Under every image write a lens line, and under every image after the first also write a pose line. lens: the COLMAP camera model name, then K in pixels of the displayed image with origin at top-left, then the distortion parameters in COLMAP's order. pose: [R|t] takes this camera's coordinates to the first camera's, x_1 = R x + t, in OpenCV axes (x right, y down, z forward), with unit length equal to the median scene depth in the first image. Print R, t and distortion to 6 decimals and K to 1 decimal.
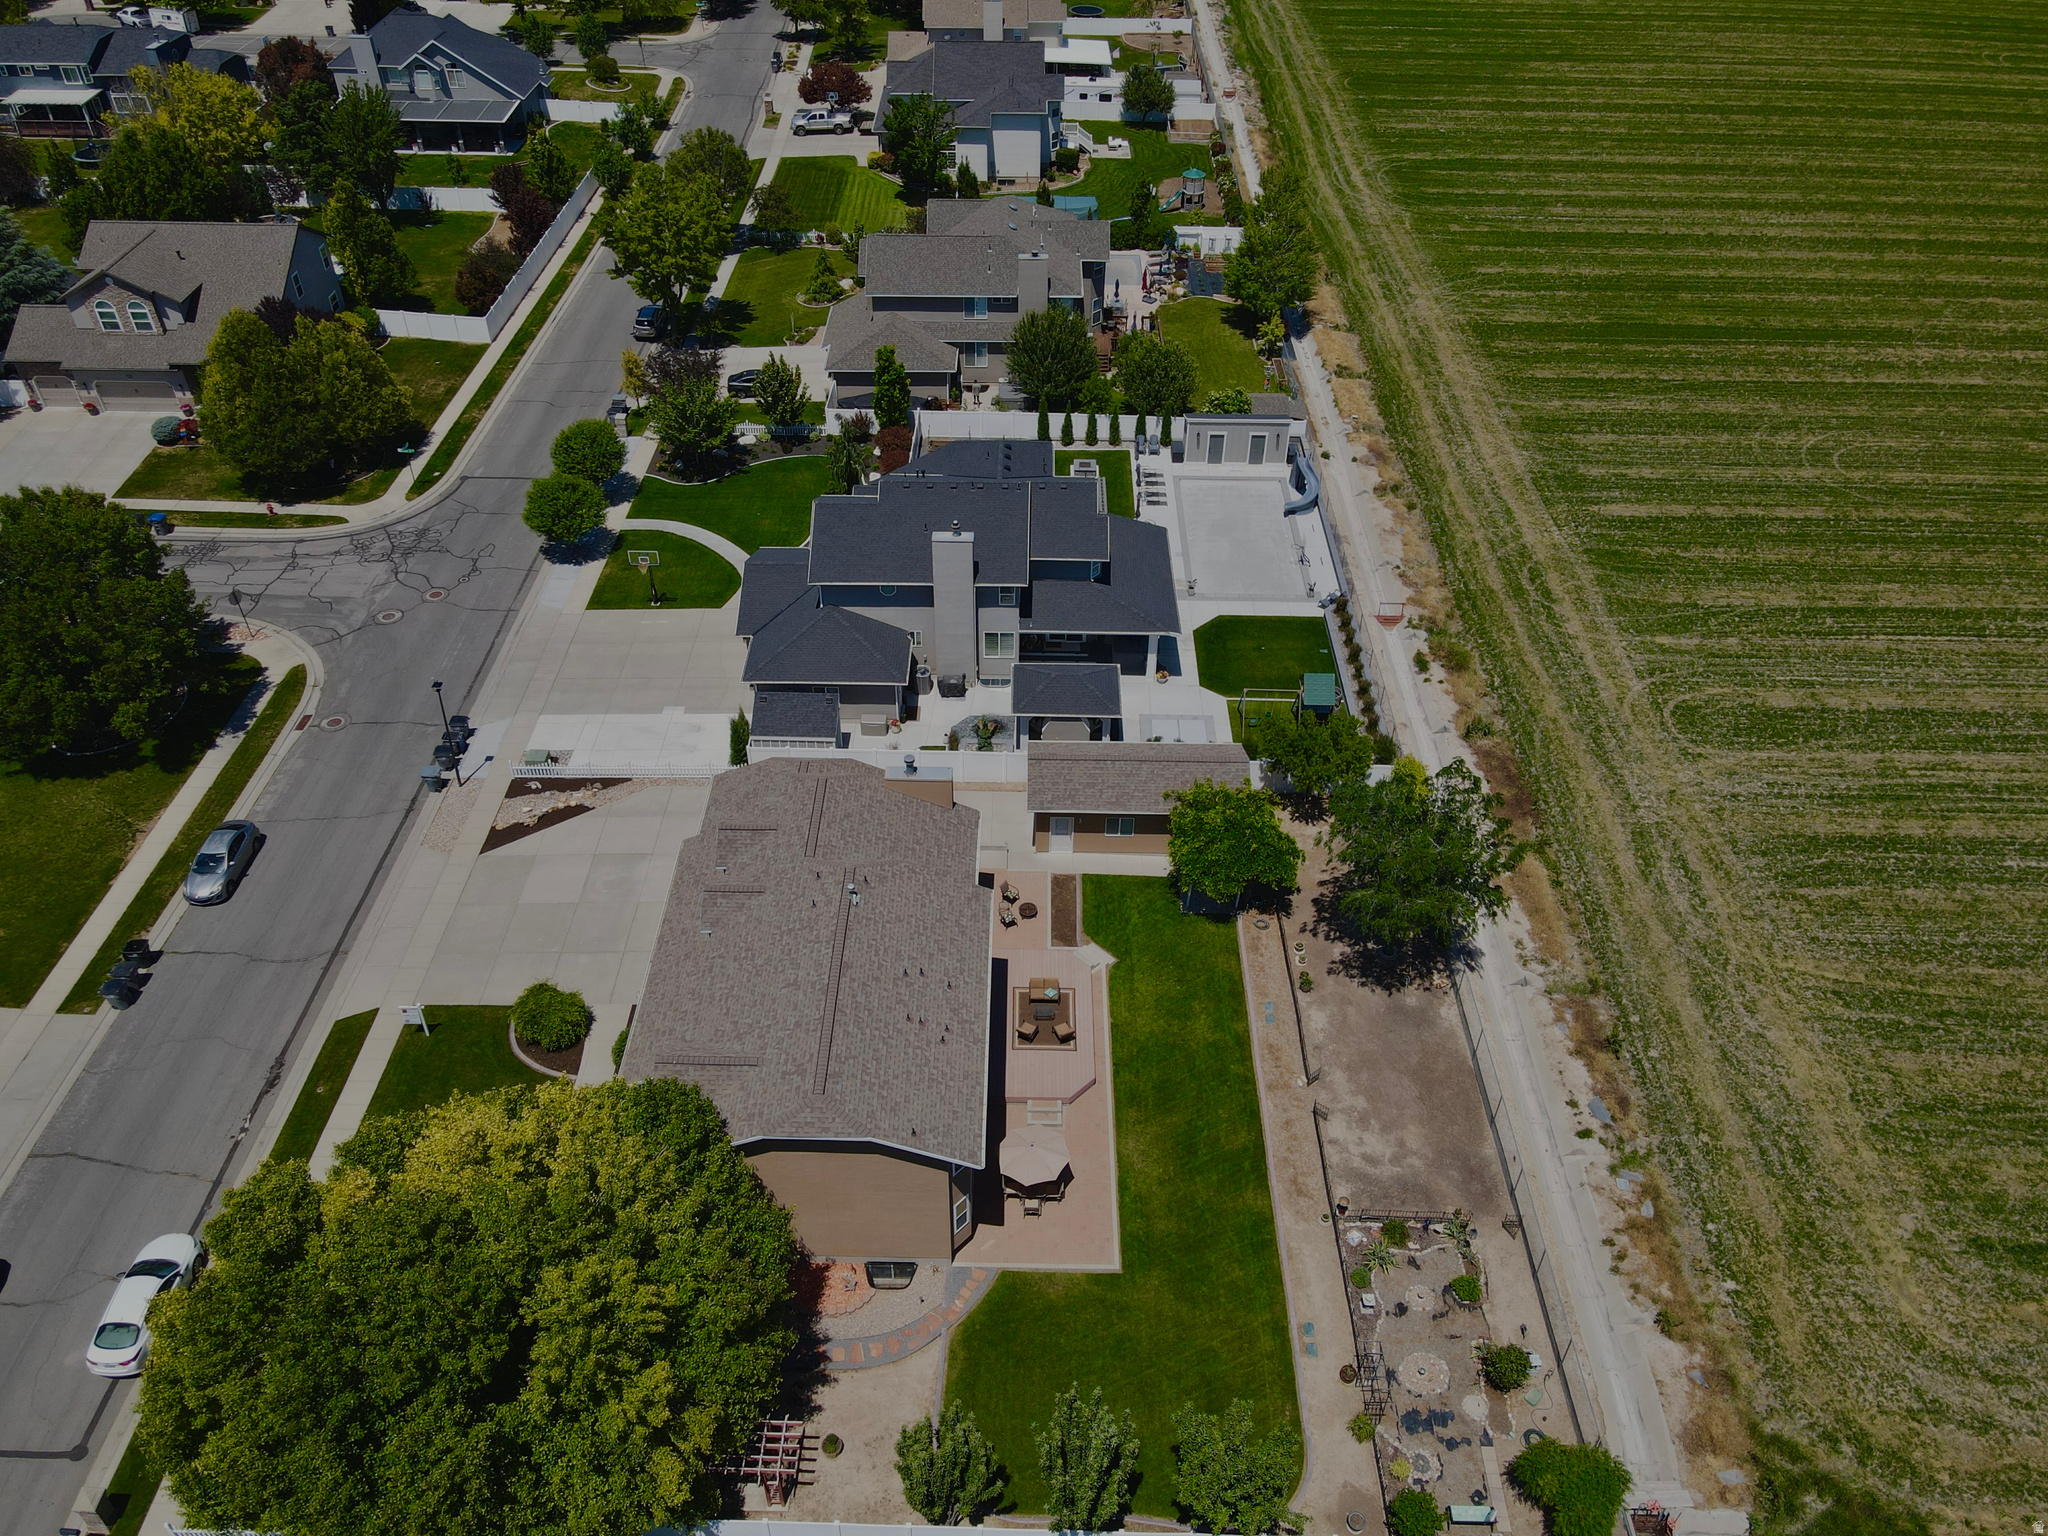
lens RADIAL K [[1503.0, 0, 1015.5], [0, 1503.0, 751.0], [0, 0, 1]] dist [0.019265, 0.002475]
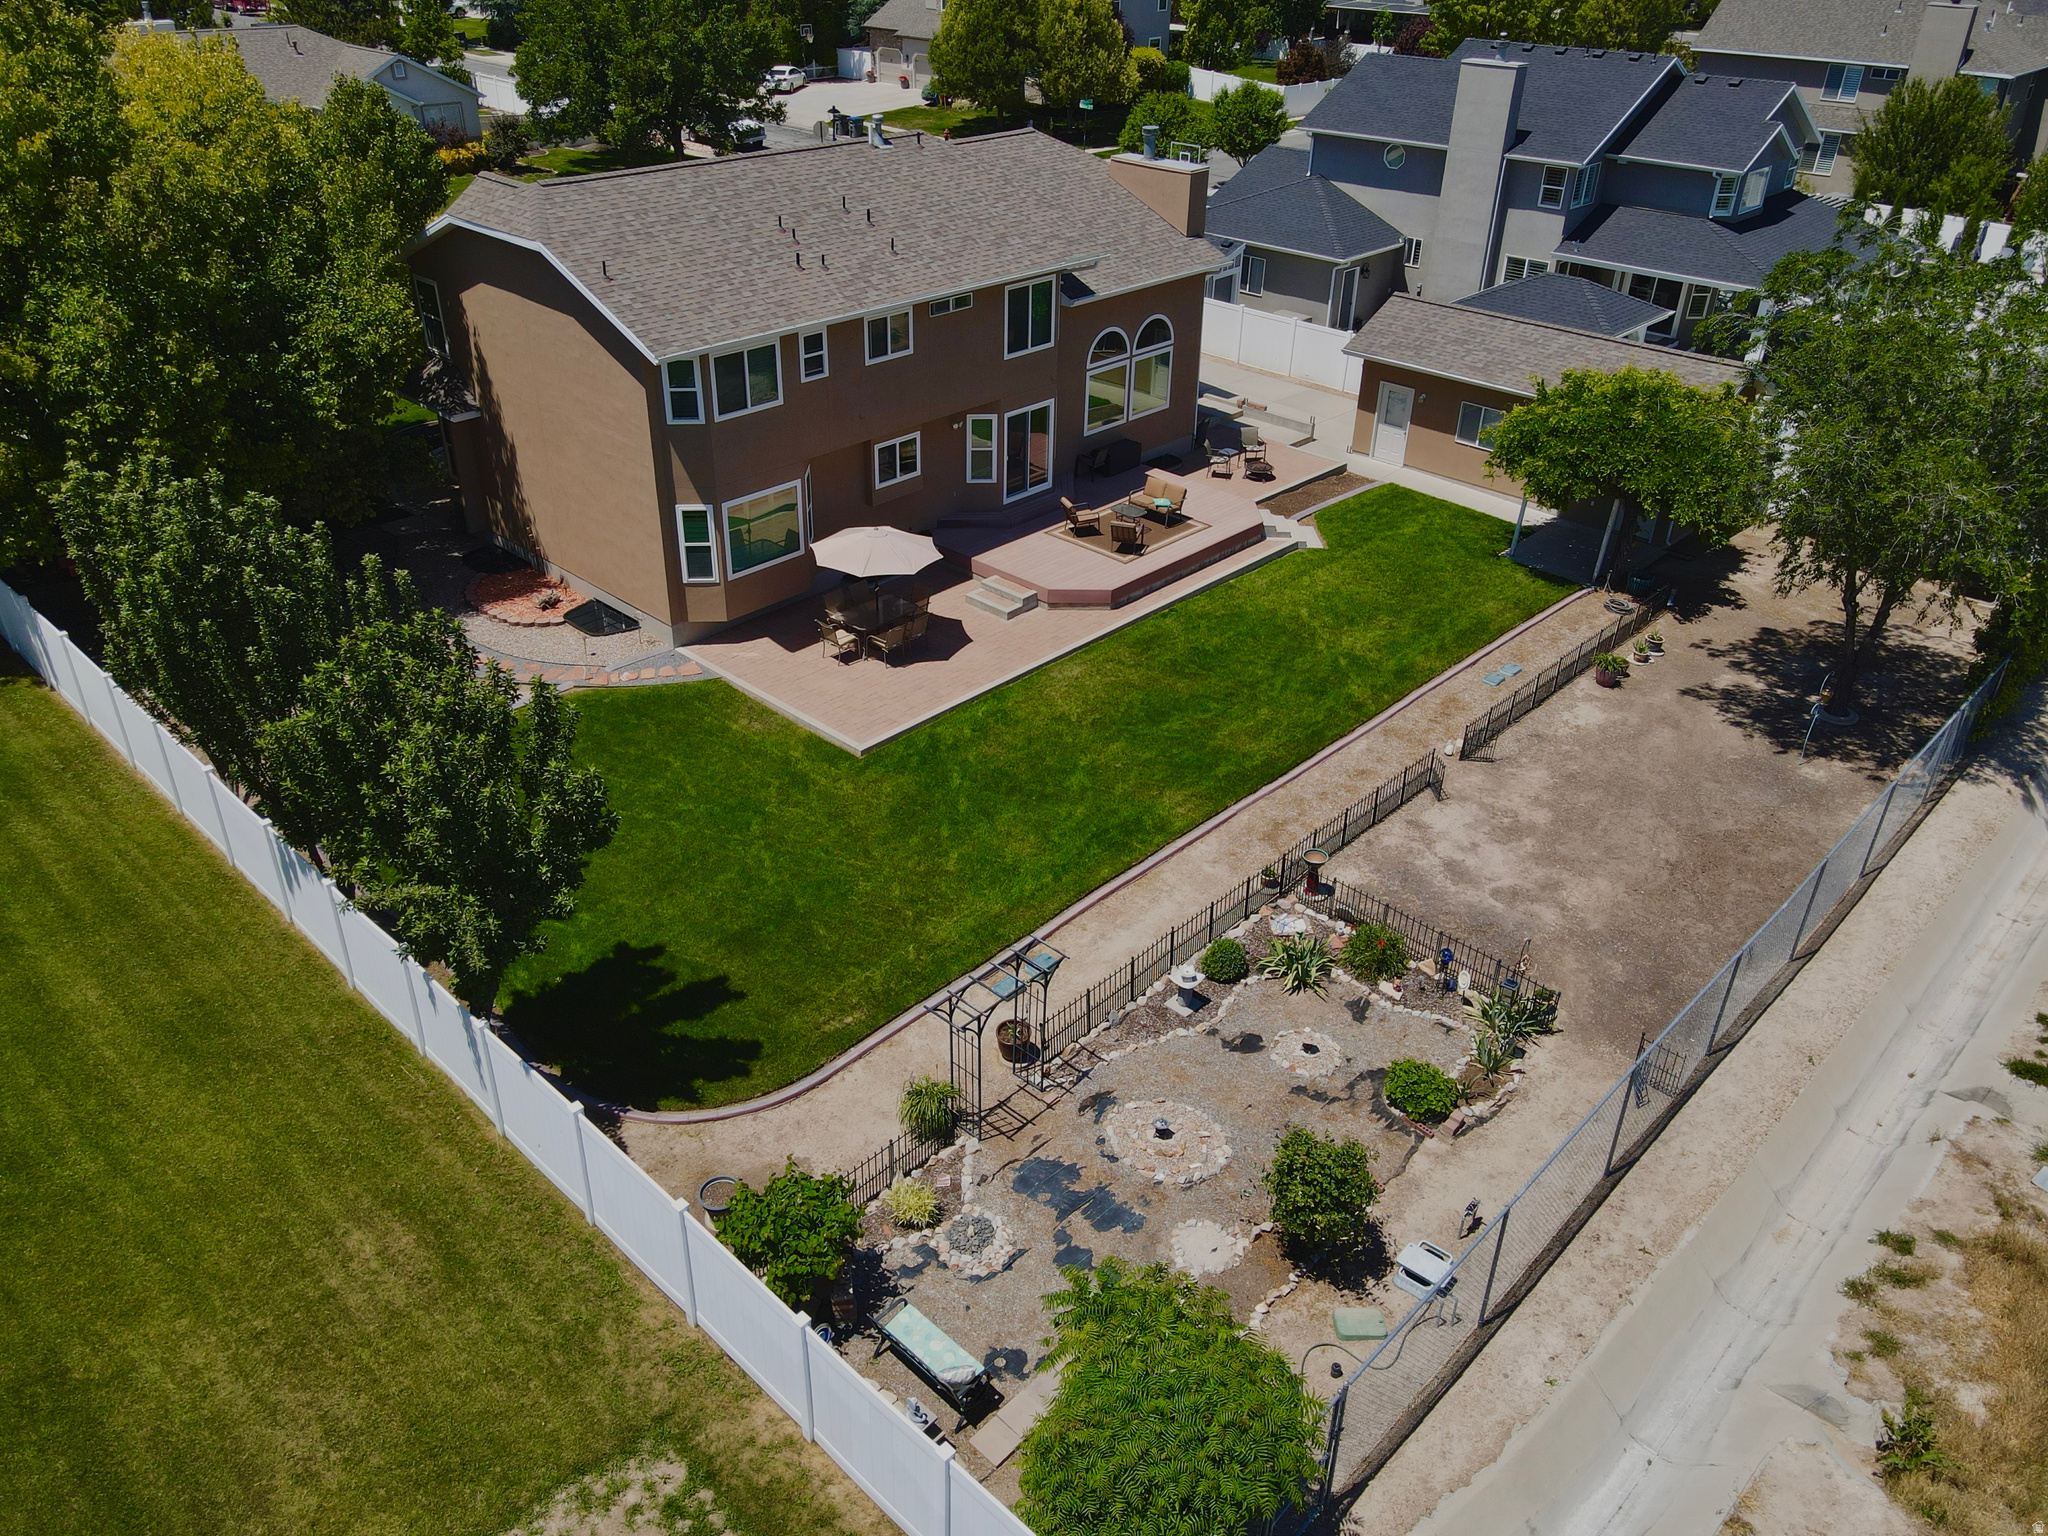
lens RADIAL K [[1503.0, 0, 1020.3], [0, 1503.0, 738.8], [0, 0, 1]] dist [0.019265, 0.002475]
pose [[0.736227, 0.346849, -0.581090, 0.342189], [-0.437868, 0.898854, -0.018247, 0.265624], [0.515987, 0.267874, 0.813634, 0.486244]]
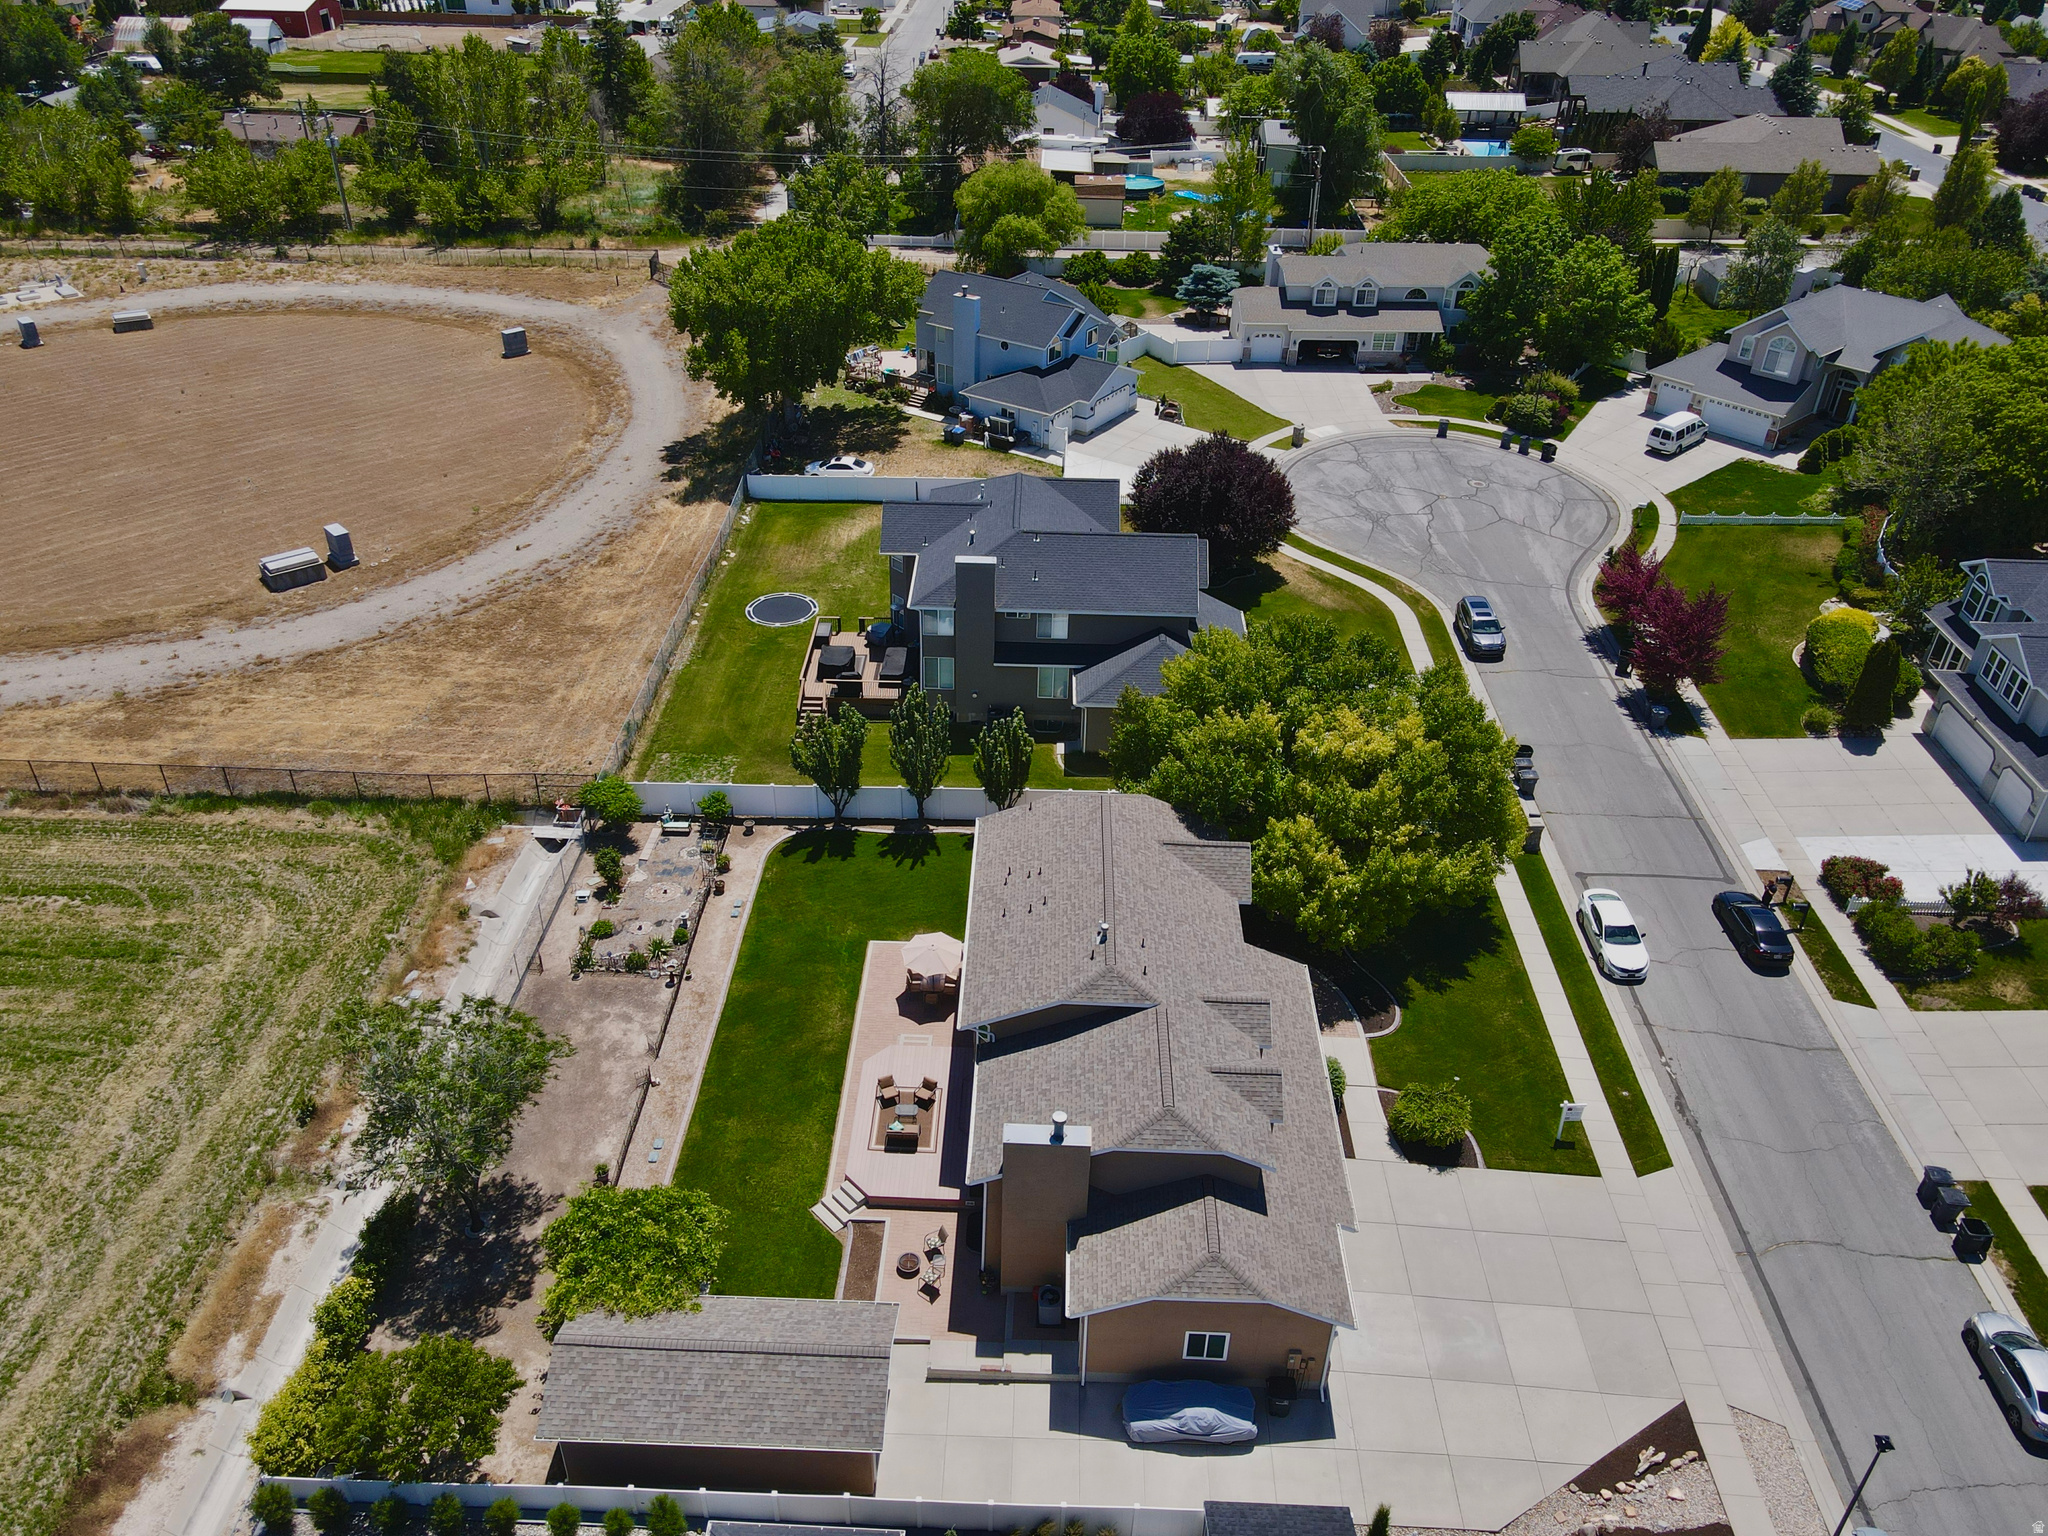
lens RADIAL K [[1503.0, 0, 1010.0], [0, 1503.0, 762.3], [0, 0, 1]] dist [0.019265, 0.002475]
pose [[-0.999528, -0.029757, 0.007637, -0.043541], [-0.001638, 0.299839, 0.953988, -0.740356], [-0.030678, 0.953526, -0.299746, 1.008020]]
